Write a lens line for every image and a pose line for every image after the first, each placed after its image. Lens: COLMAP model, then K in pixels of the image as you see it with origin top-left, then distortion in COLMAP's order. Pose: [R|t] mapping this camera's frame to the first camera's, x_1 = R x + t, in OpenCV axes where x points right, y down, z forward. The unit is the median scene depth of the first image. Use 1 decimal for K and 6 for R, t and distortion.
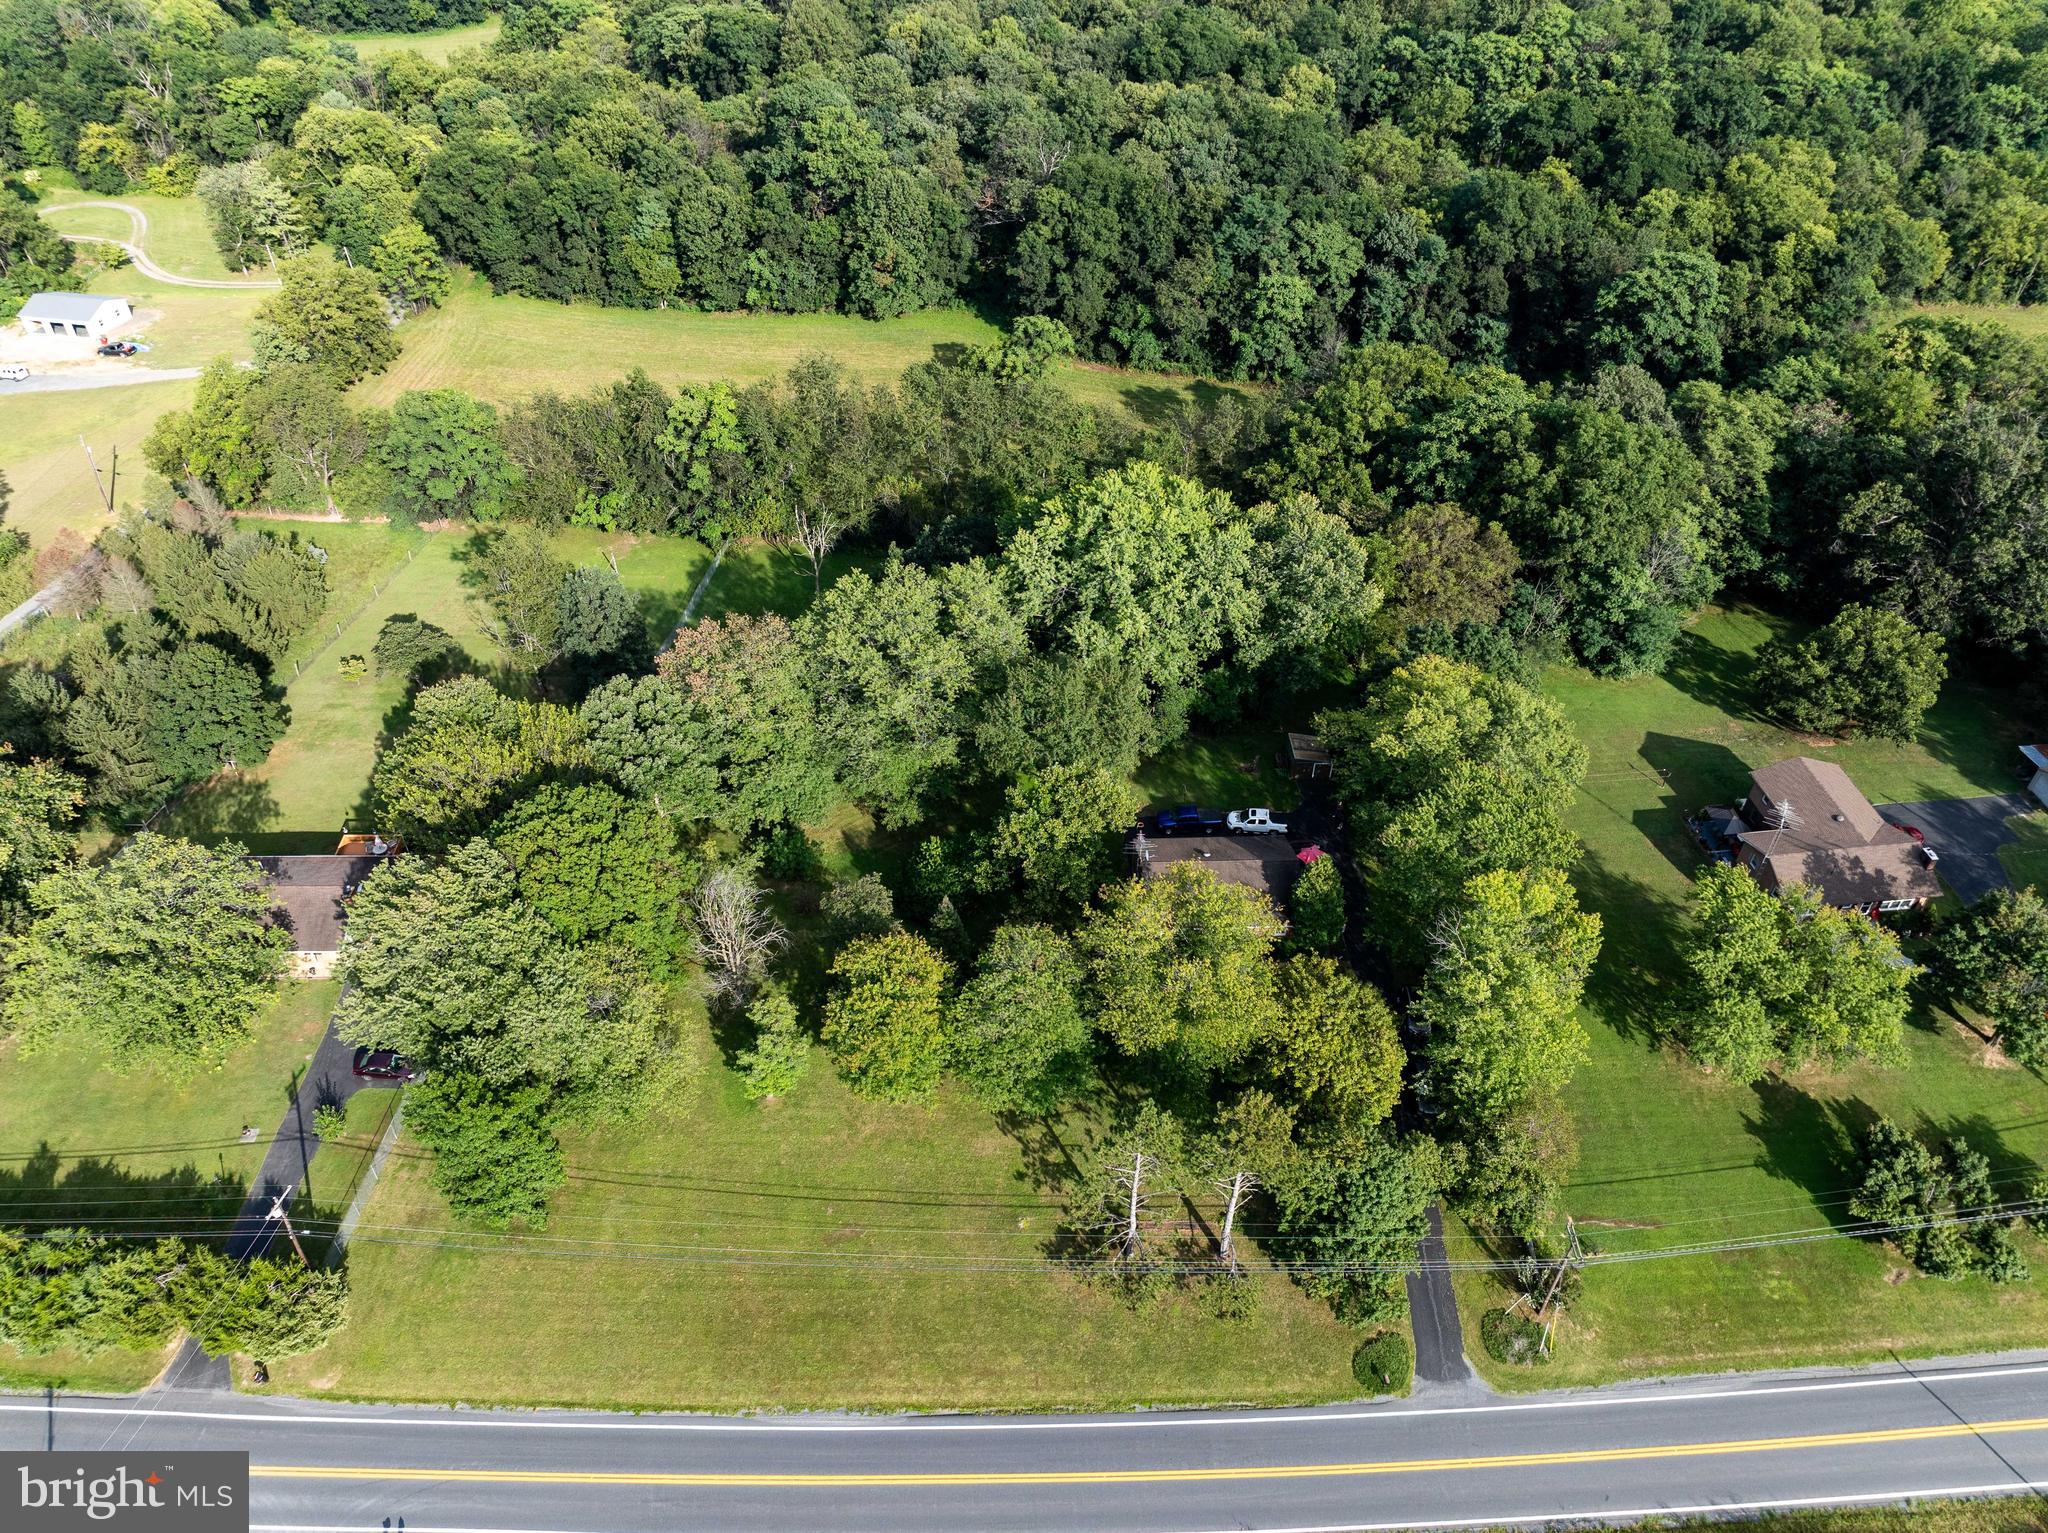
lens RADIAL K [[1444.5, 0, 1029.1], [0, 1444.5, 774.5], [0, 0, 1]] dist [-0.051191, 0.024822]
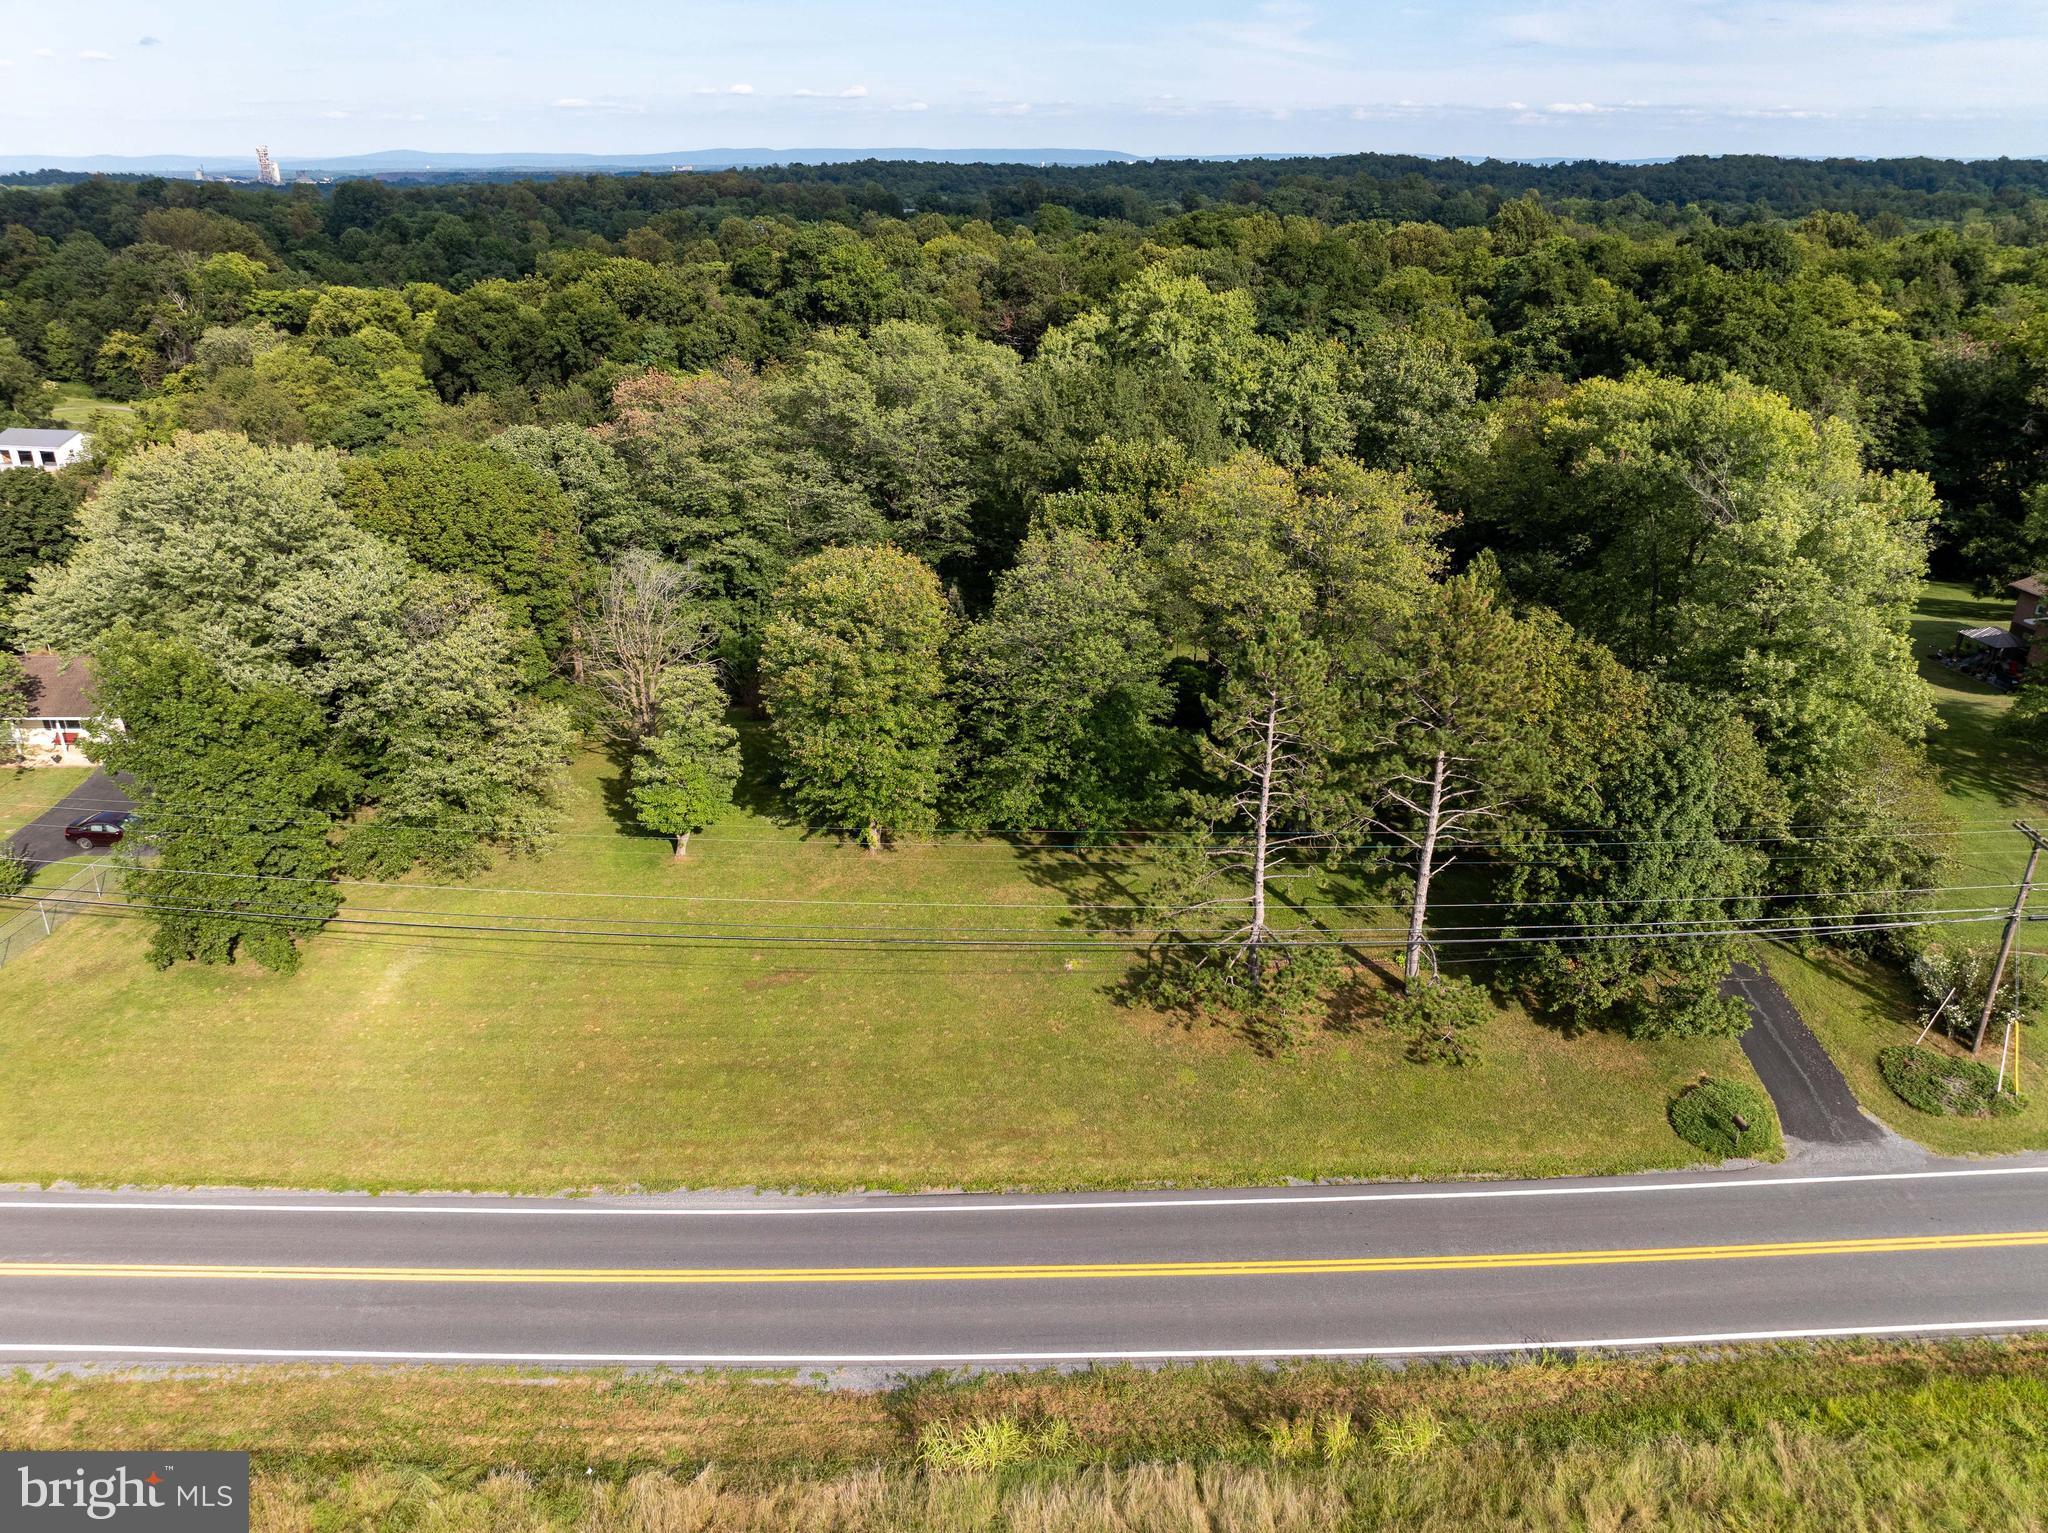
lens RADIAL K [[1444.5, 0, 1027.8], [0, 1444.5, 777.6], [0, 0, 1]] dist [-0.051191, 0.024822]
pose [[0.999962, -0.002855, -0.008197, -0.017289], [0.000181, 0.951021, -0.309127, 0.413035], [0.008678, 0.309114, 0.950986, 0.384757]]
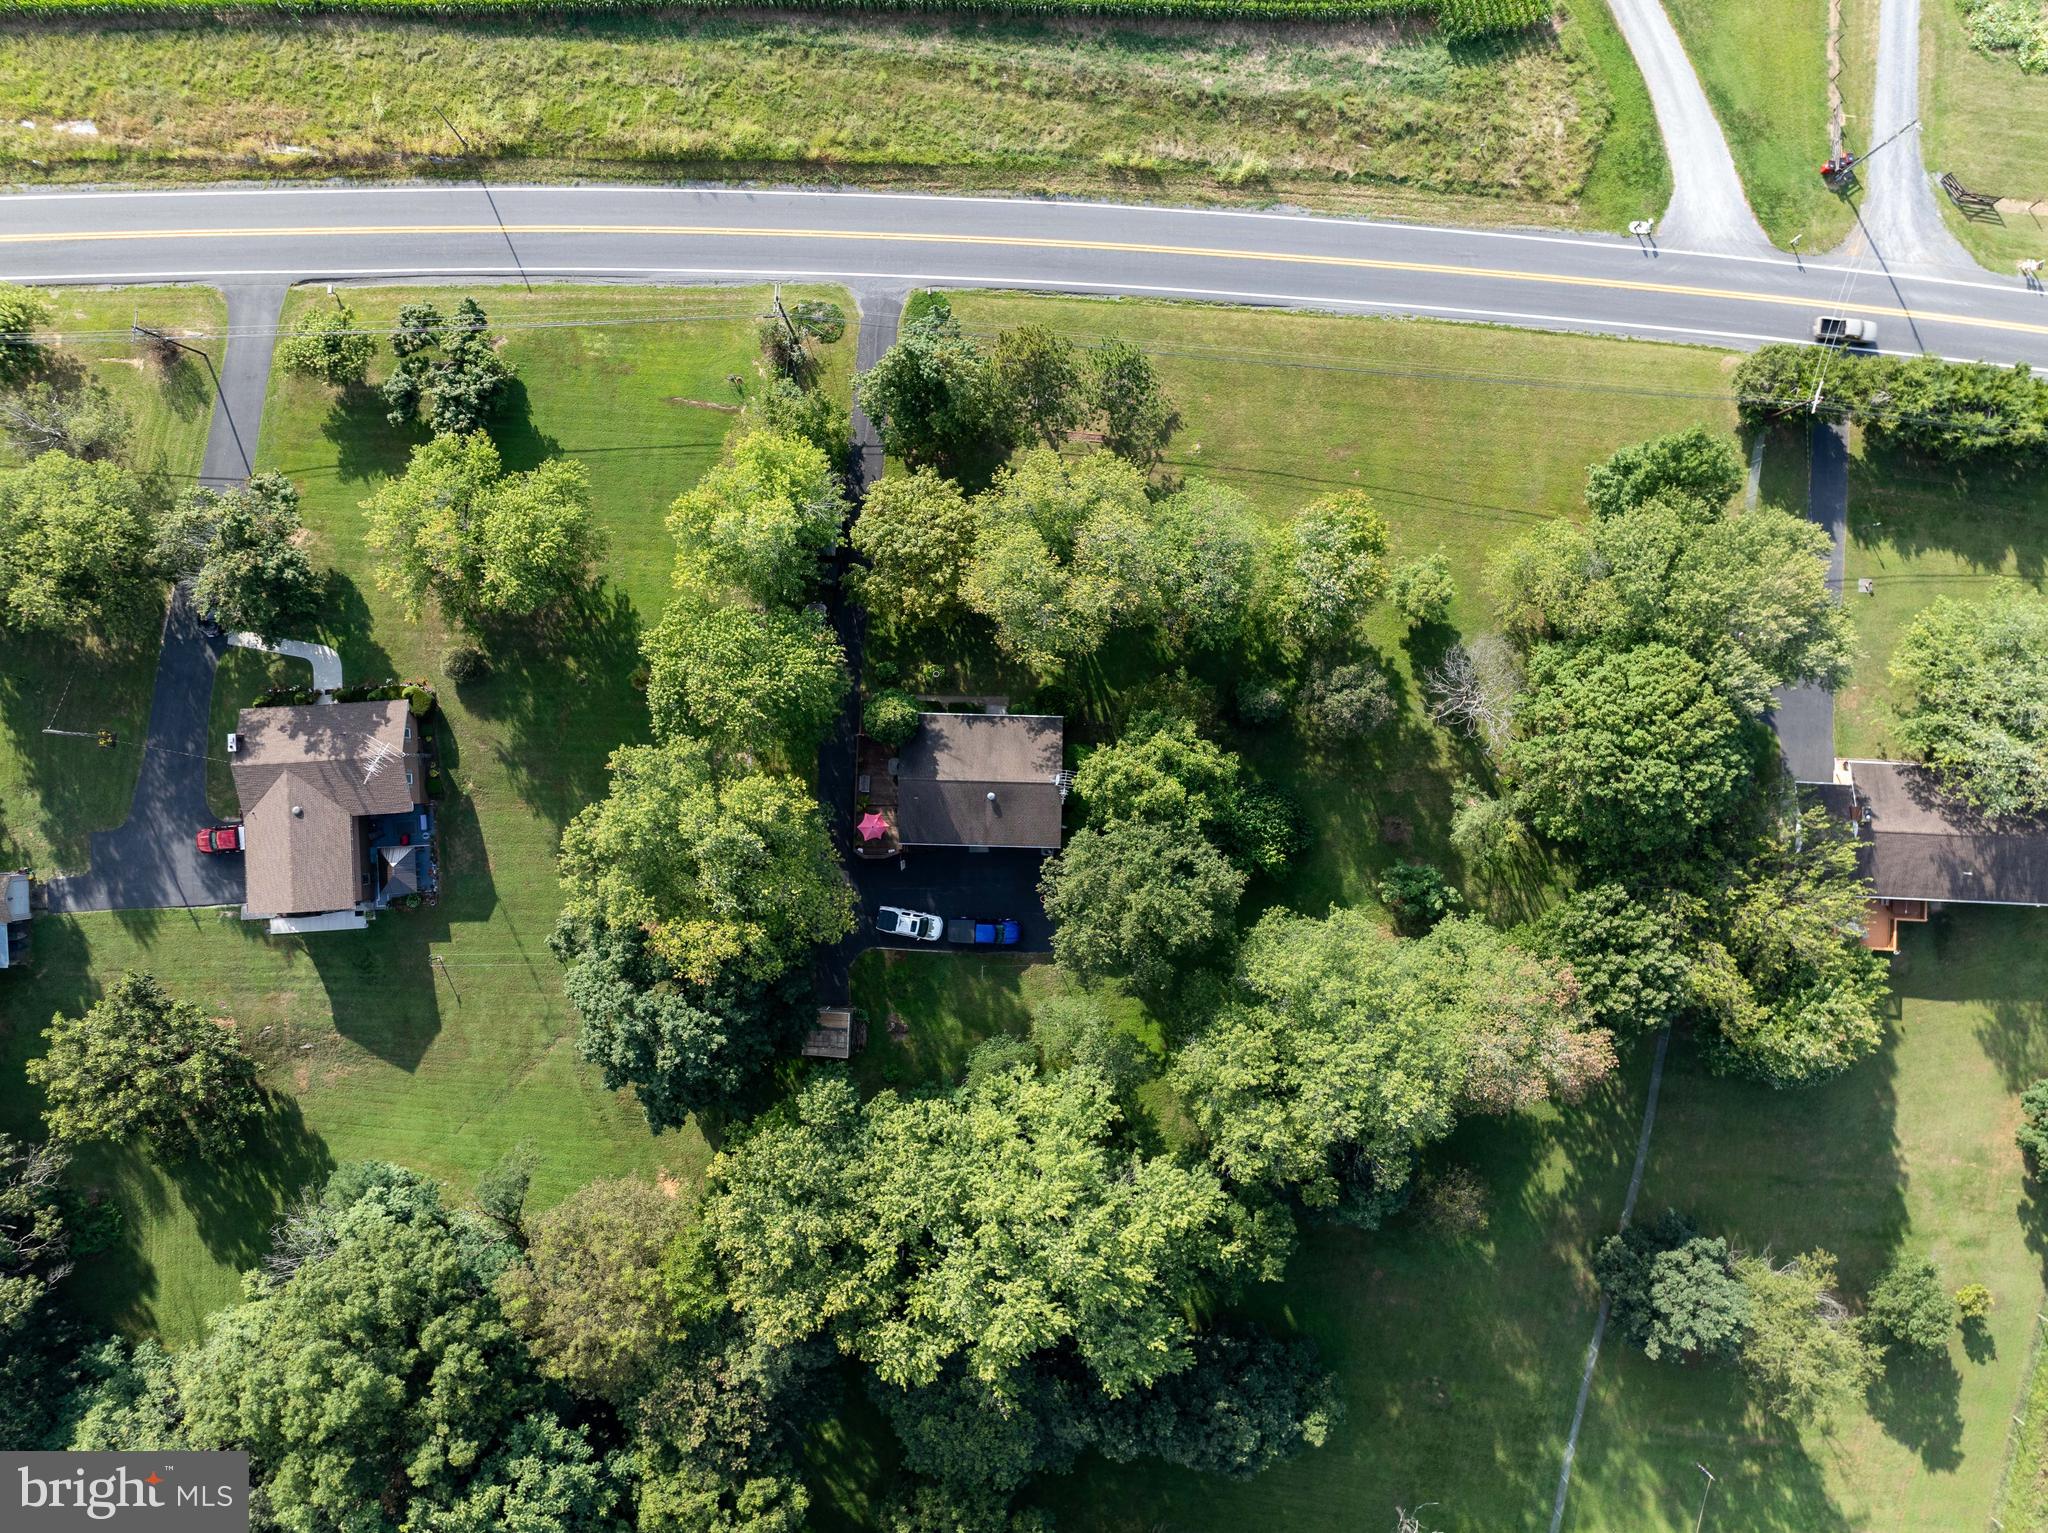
lens RADIAL K [[1444.5, 0, 1014.0], [0, 1444.5, 772.6], [0, 0, 1]] dist [-0.051191, 0.024822]
pose [[-0.997773, -0.066694, 0.000278, 0.126606], [0.042837, -0.637654, 0.769131, -0.771126], [-0.051119, 0.767430, 0.639092, 0.434431]]
